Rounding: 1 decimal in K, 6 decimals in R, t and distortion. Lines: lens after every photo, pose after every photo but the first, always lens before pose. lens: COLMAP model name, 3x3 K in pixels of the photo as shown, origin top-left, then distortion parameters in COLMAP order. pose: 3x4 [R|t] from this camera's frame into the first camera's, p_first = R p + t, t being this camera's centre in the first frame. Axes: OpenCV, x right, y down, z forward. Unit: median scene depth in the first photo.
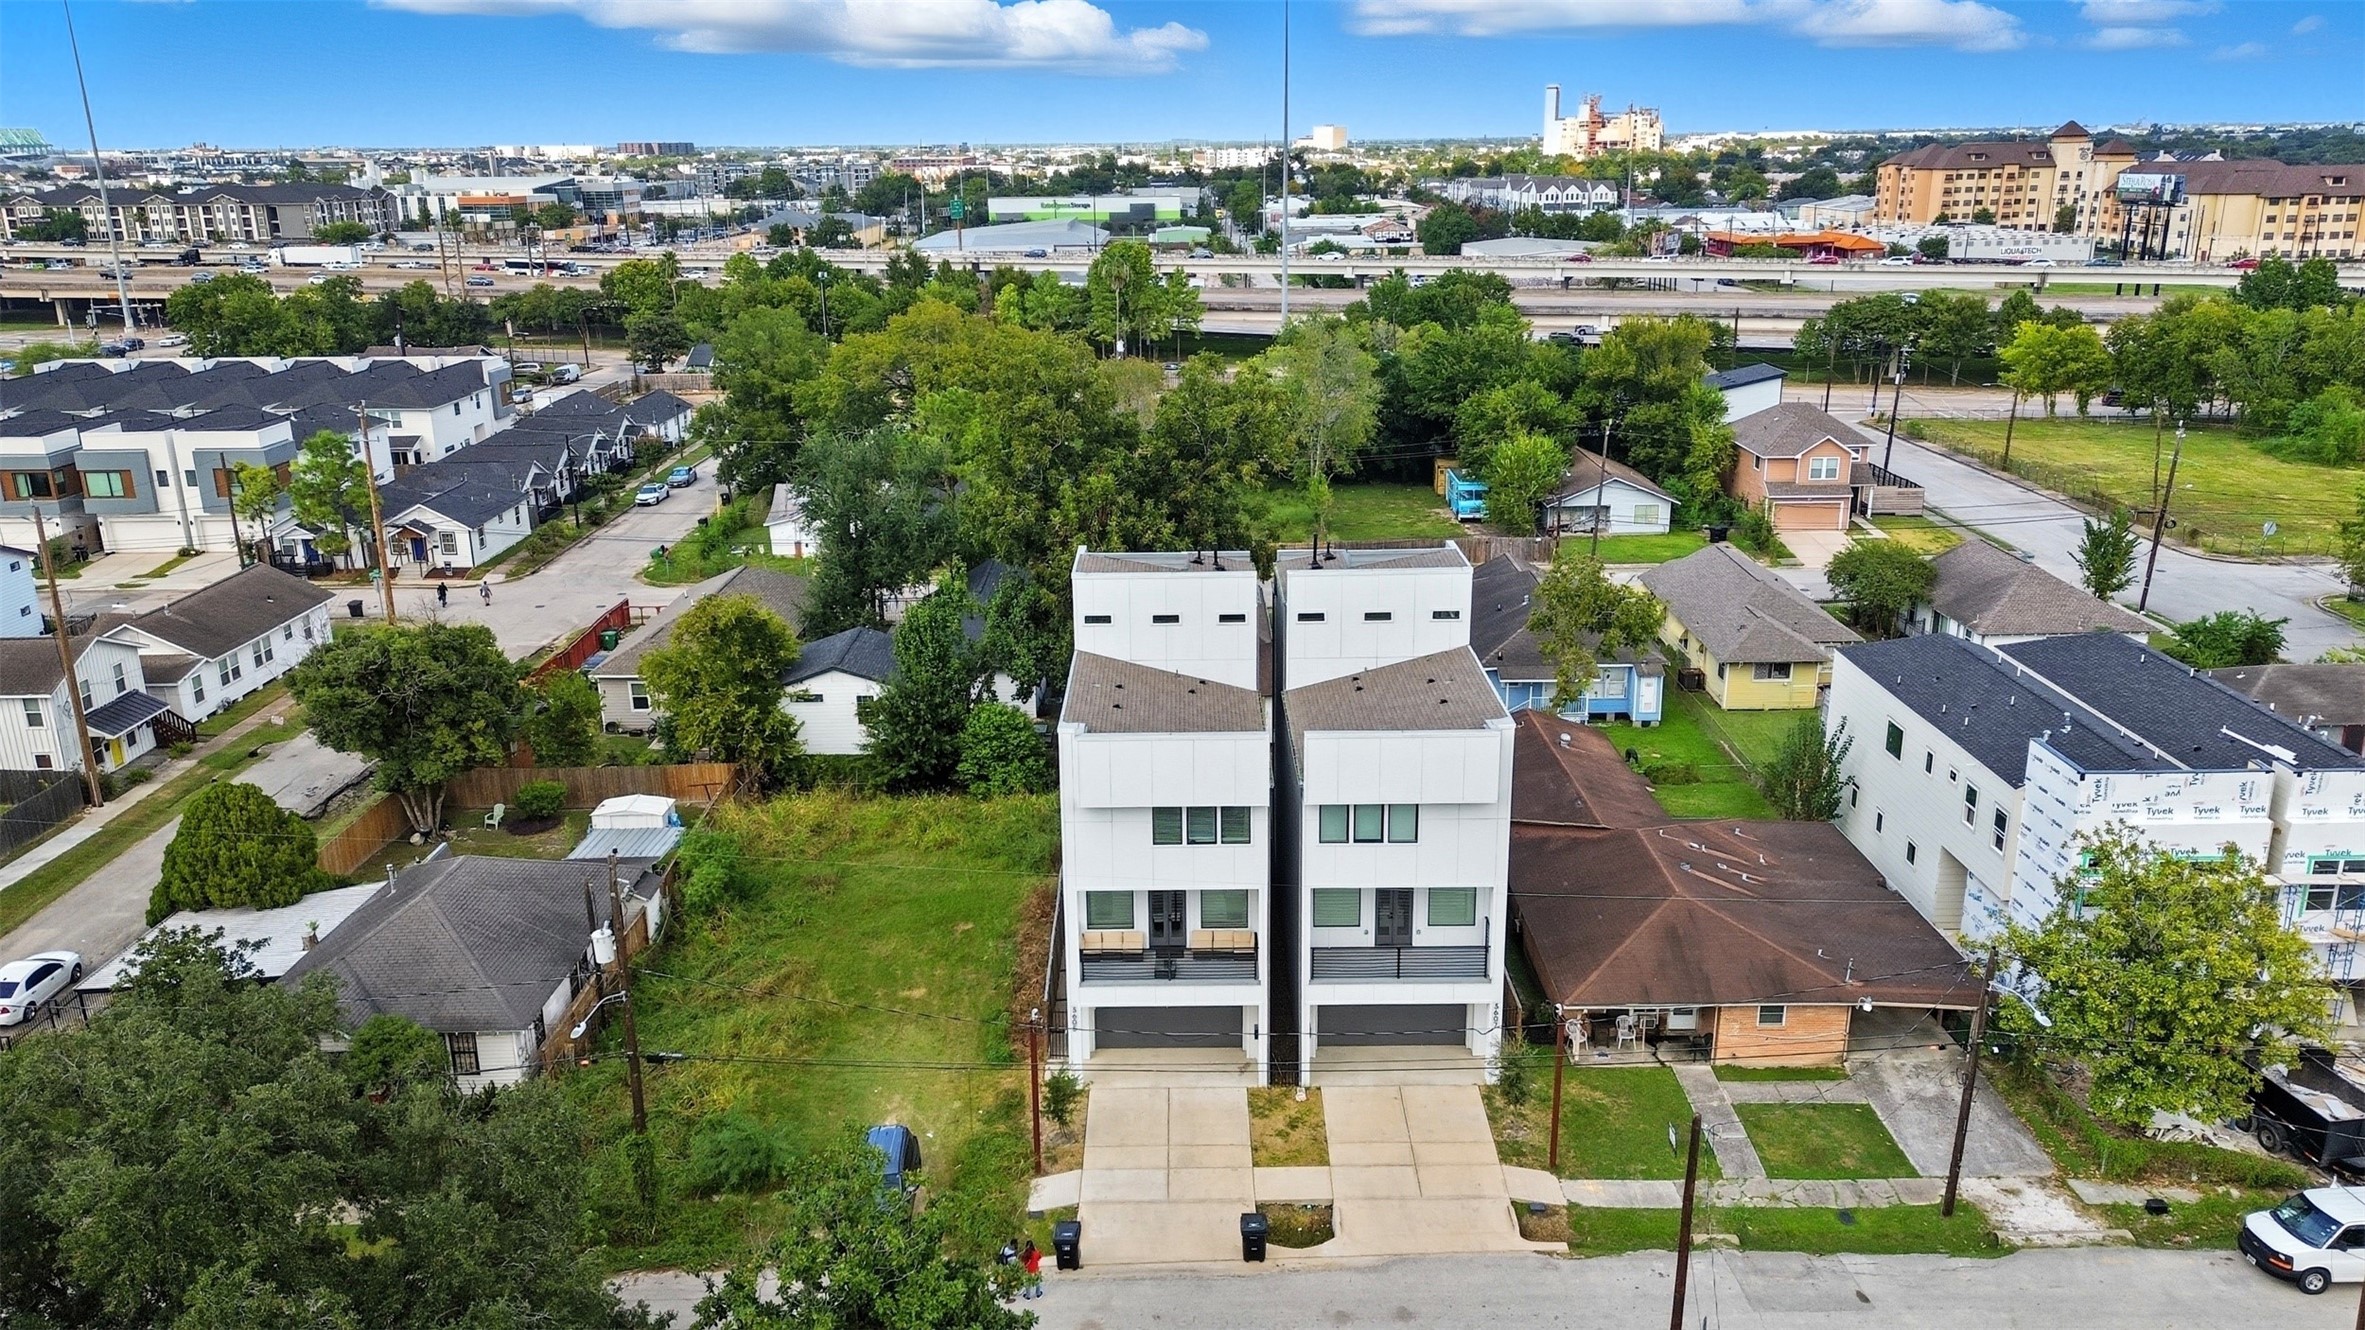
lens RADIAL K [[1672.5, 0, 1182.5], [0, 1672.5, 665.0], [0, 0, 1]] dist [0.009382, 0.002176]
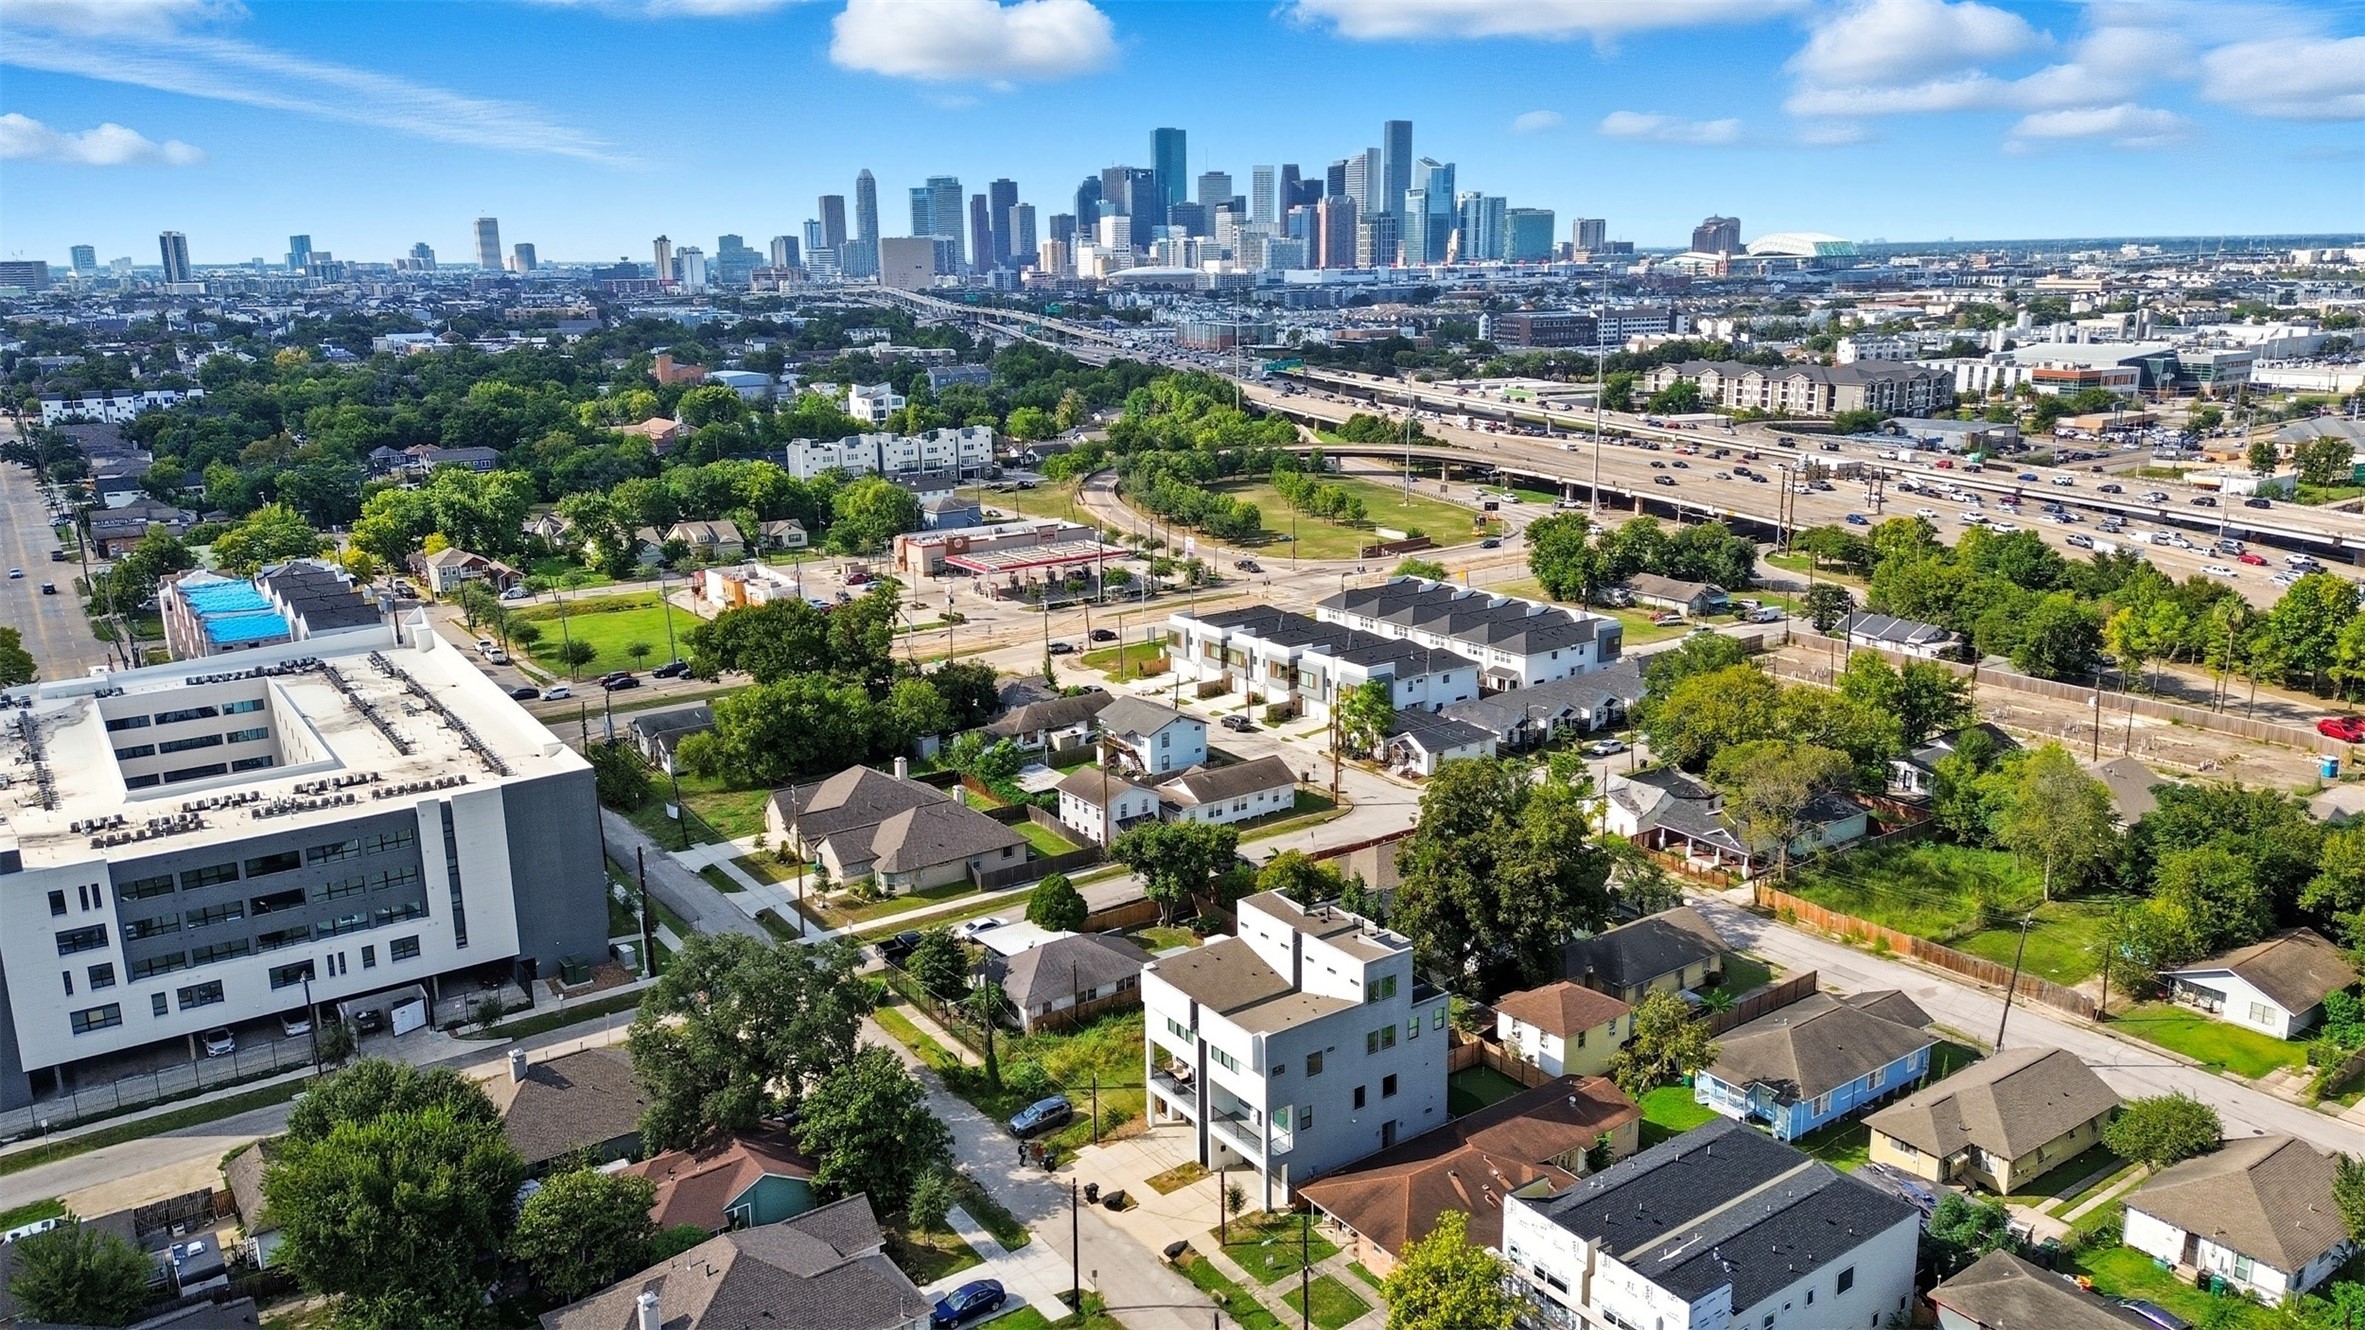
lens RADIAL K [[1672.5, 0, 1182.5], [0, 1672.5, 665.0], [0, 0, 1]] dist [0.009382, 0.002176]
pose [[0.560256, 0.195628, -0.804887, 0.568047], [-0.230762, 0.970103, 0.075158, -0.179438], [0.795526, 0.143630, 0.588649, -0.123245]]
